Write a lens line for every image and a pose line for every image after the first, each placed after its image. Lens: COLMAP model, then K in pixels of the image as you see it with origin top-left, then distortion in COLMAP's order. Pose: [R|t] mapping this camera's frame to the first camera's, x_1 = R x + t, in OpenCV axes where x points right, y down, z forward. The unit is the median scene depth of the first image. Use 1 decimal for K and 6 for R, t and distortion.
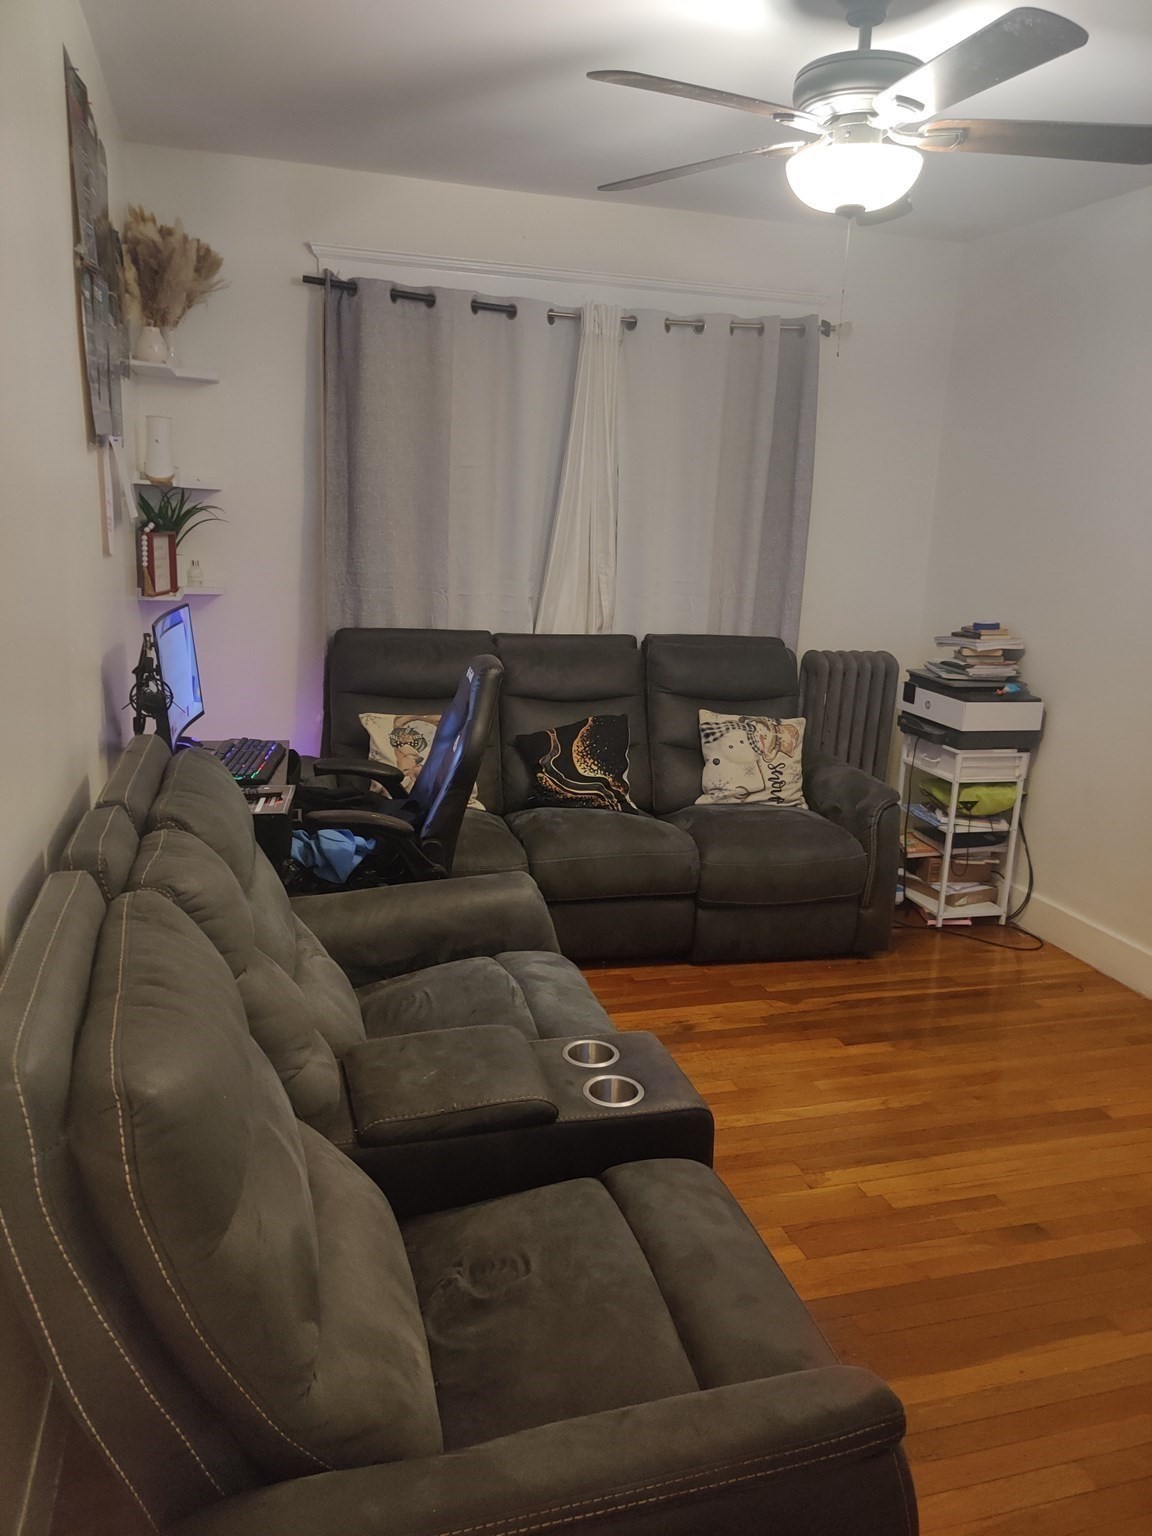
lens RADIAL K [[1154.0, 0, 576.1], [0, 1154.0, 780.2], [0, 0, 1]] dist [0.046139, -0.034286]
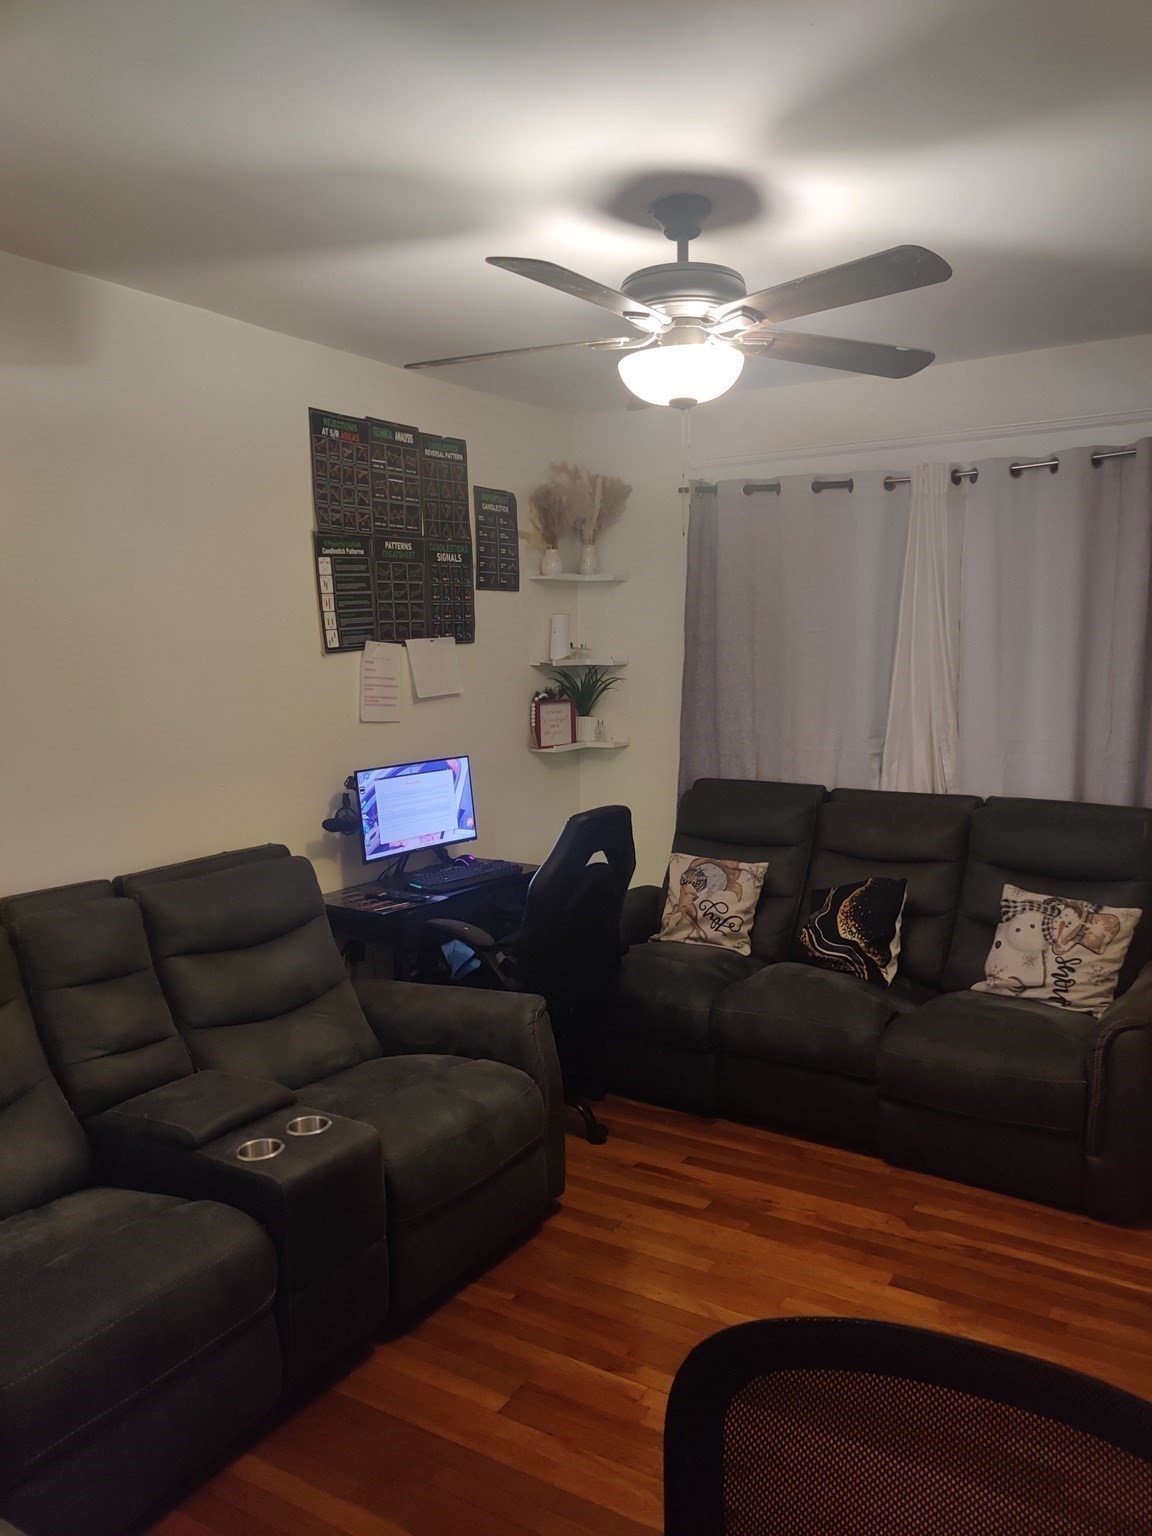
lens RADIAL K [[1154.0, 0, 572.8], [0, 1154.0, 757.7], [0, 0, 1]] dist [0.046139, -0.034286]
pose [[0.661276, 0.023180, -0.749784, 0.566110], [-0.127505, 0.988451, -0.081895, -0.042983], [0.739227, 0.149757, 0.656595, 0.164465]]
